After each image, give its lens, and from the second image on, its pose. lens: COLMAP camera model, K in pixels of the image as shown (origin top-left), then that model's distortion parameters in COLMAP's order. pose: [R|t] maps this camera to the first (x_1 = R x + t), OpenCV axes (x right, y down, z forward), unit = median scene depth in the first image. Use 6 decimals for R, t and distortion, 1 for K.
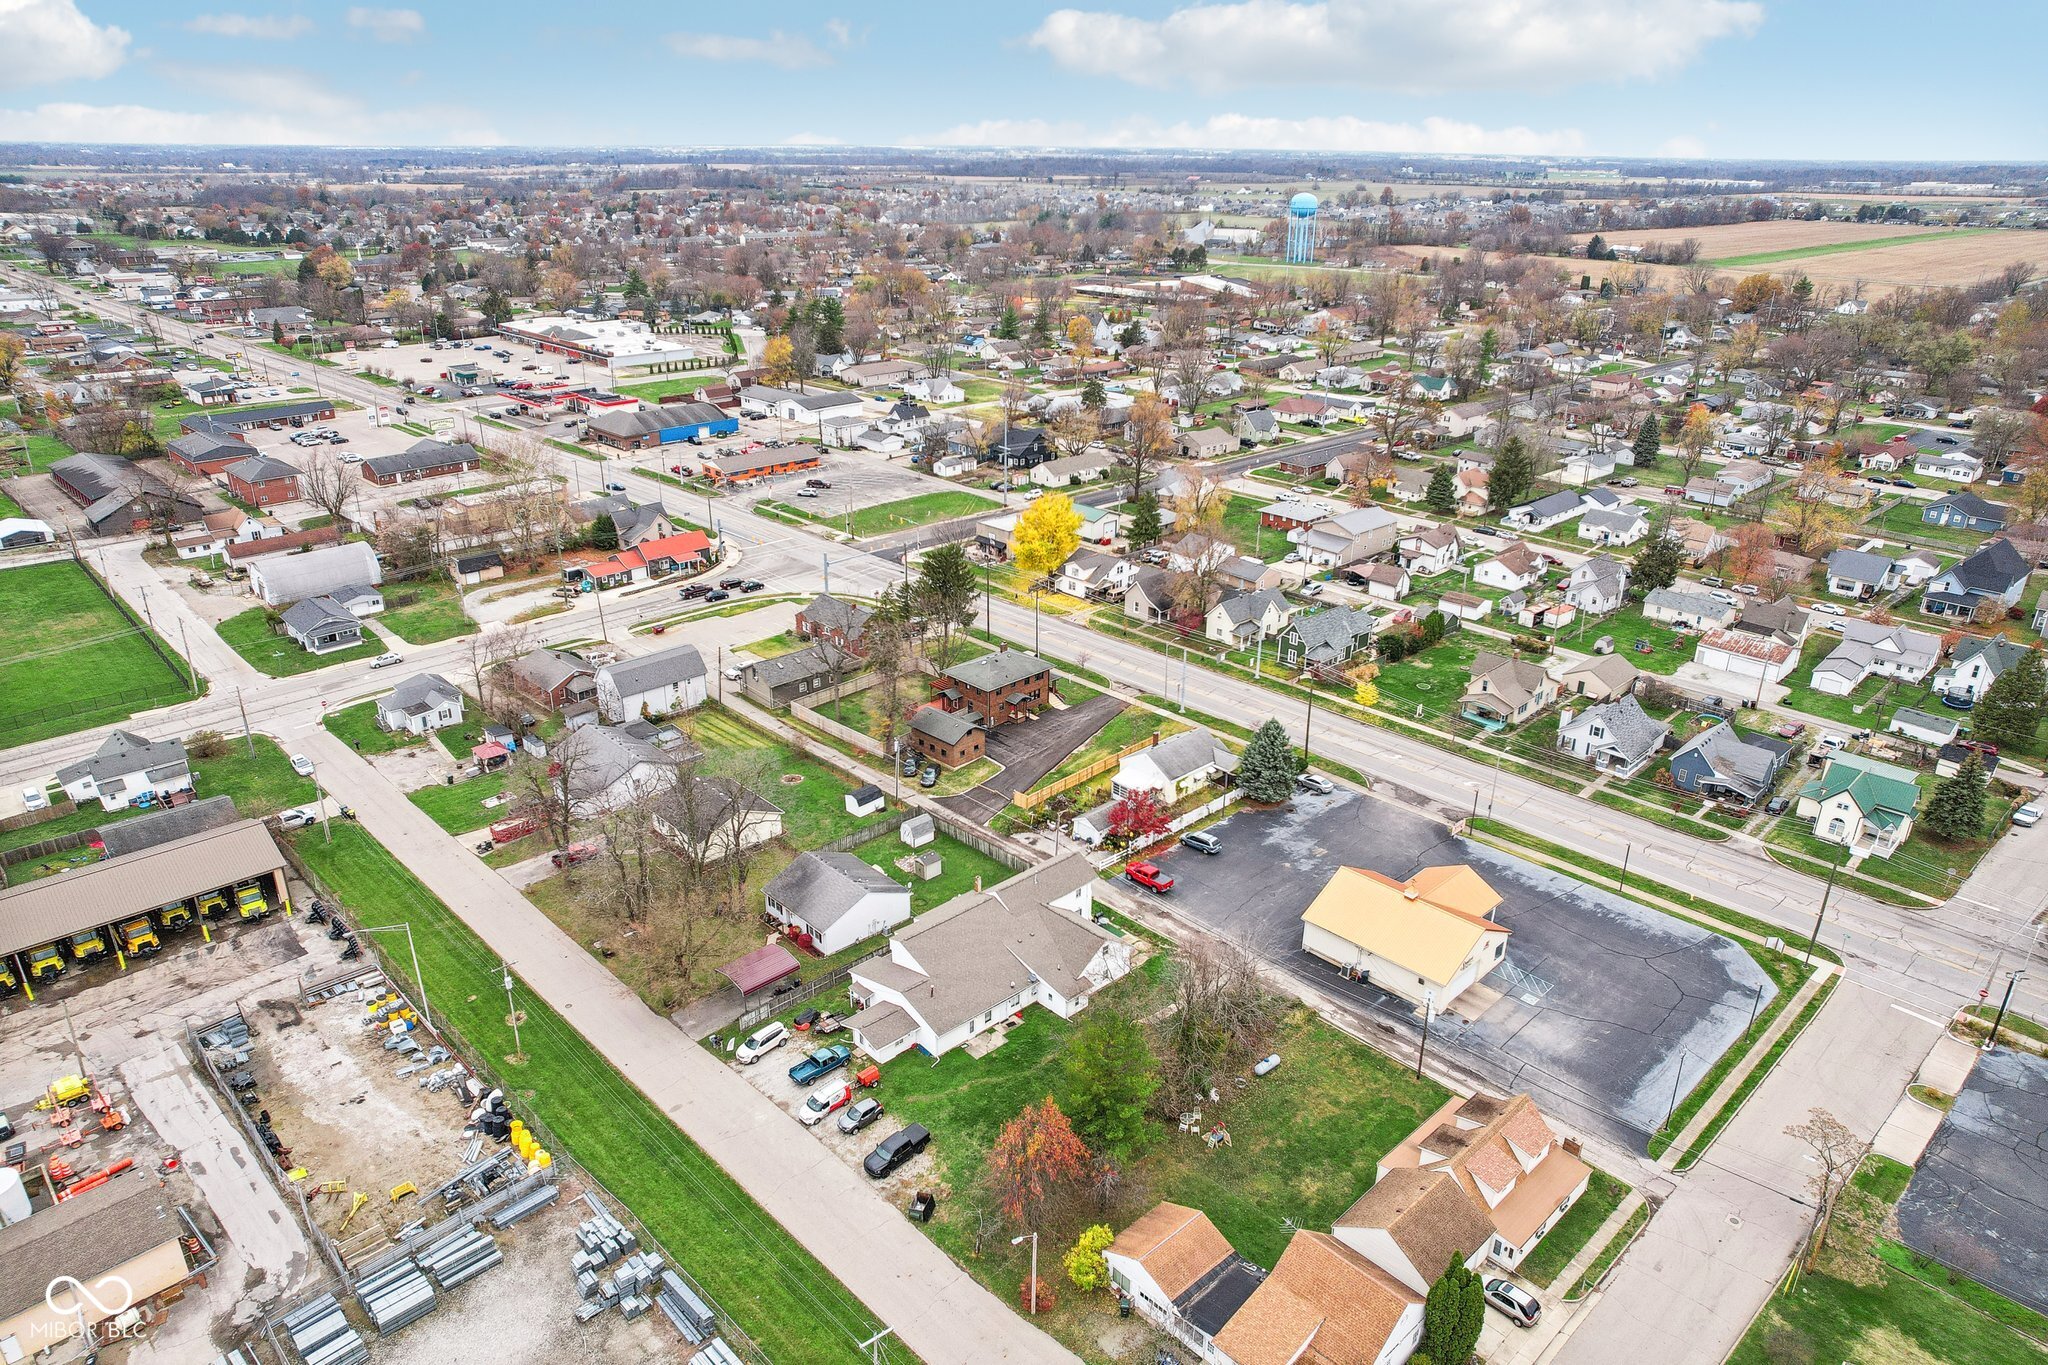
lens RADIAL K [[1319.7, 0, 1017.8], [0, 1319.7, 706.2], [0, 0, 1]] dist [-0.086504, 0.073785]
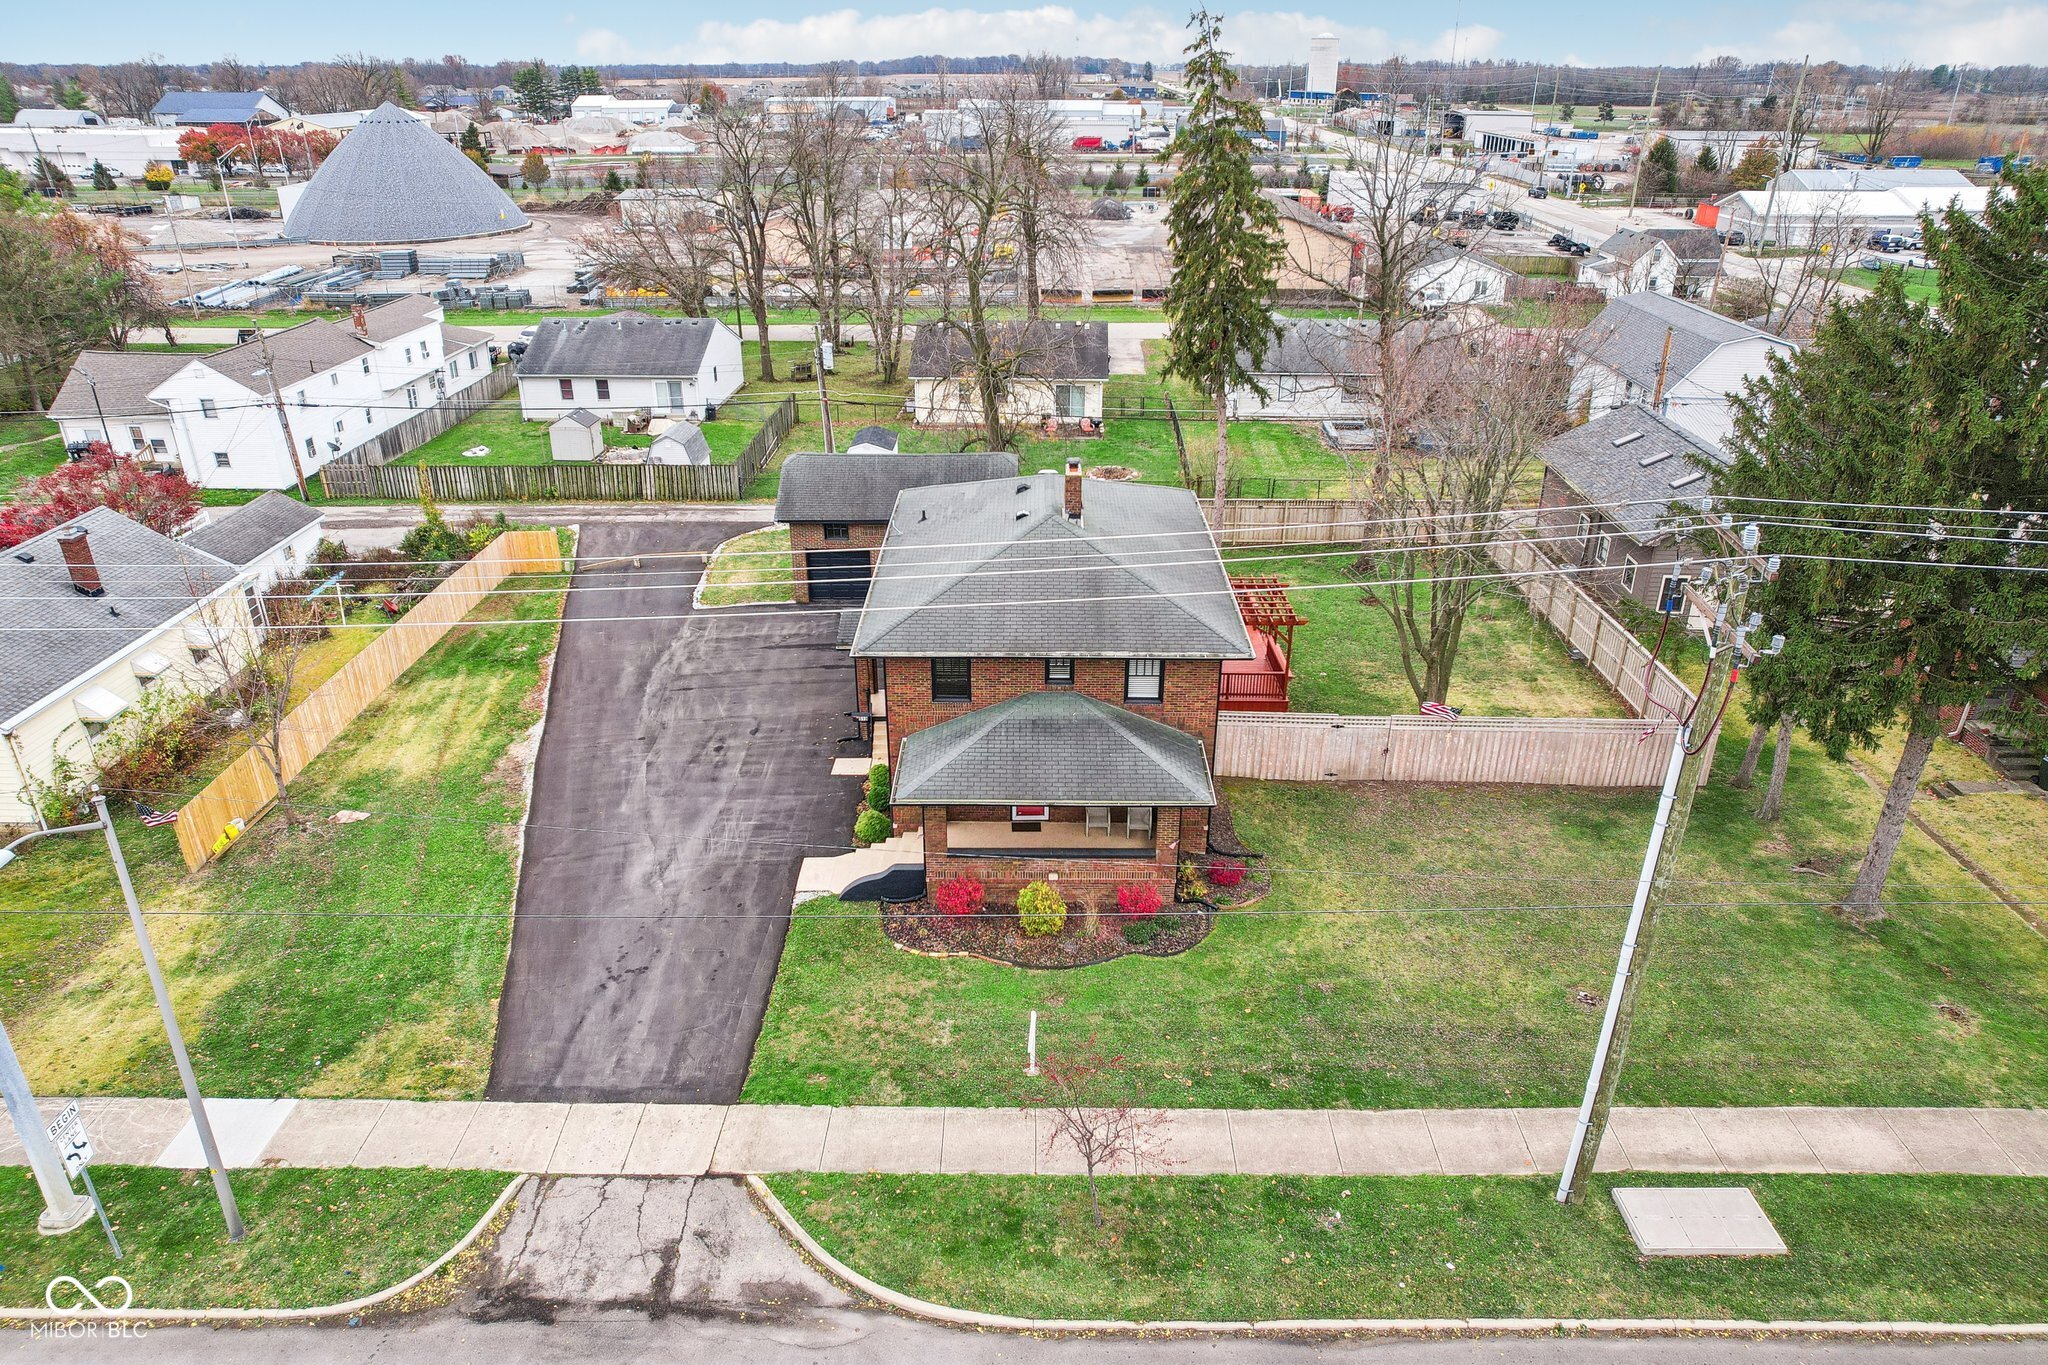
lens RADIAL K [[1319.7, 0, 1017.8], [0, 1319.7, 706.2], [0, 0, 1]] dist [-0.086504, 0.073785]
pose [[-0.712486, 0.304655, -0.632099, 0.104787], [-0.287184, 0.695318, 0.658831, -0.122407], [0.640226, 0.650936, -0.407912, 0.917963]]
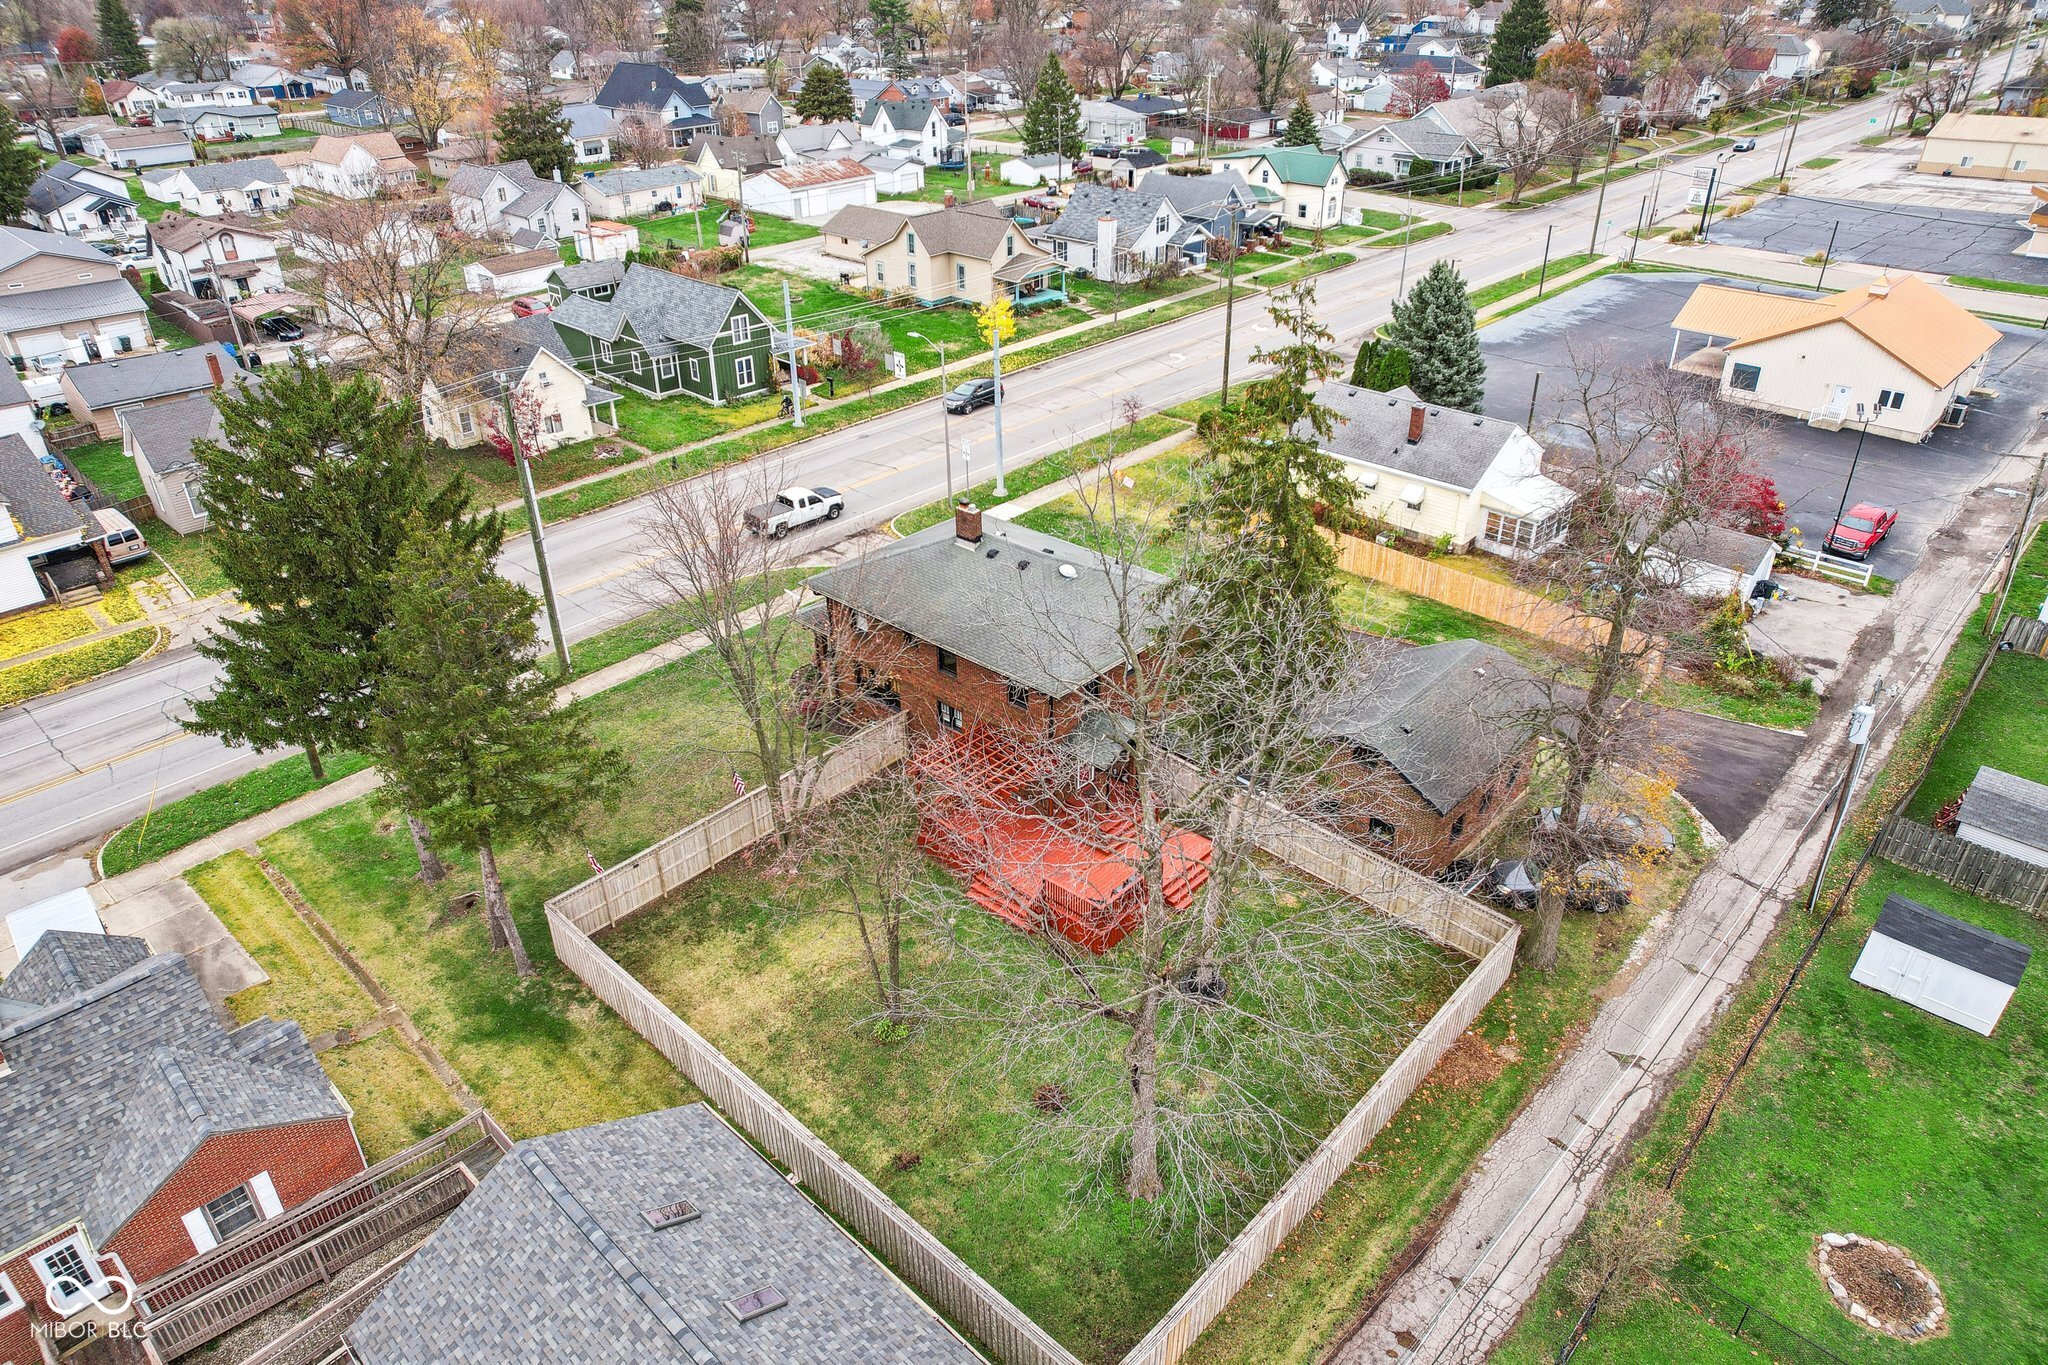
lens RADIAL K [[1348.7, 0, 1024.0], [0, 1348.7, 682.5], [0, 0, 1]] dist [-0.086155, 0.077738]
pose [[-0.045632, -0.500306, 0.864645, -0.221531], [0.409822, 0.779980, 0.472945, -0.120923], [-0.911023, 0.375932, 0.169444, 0.803025]]
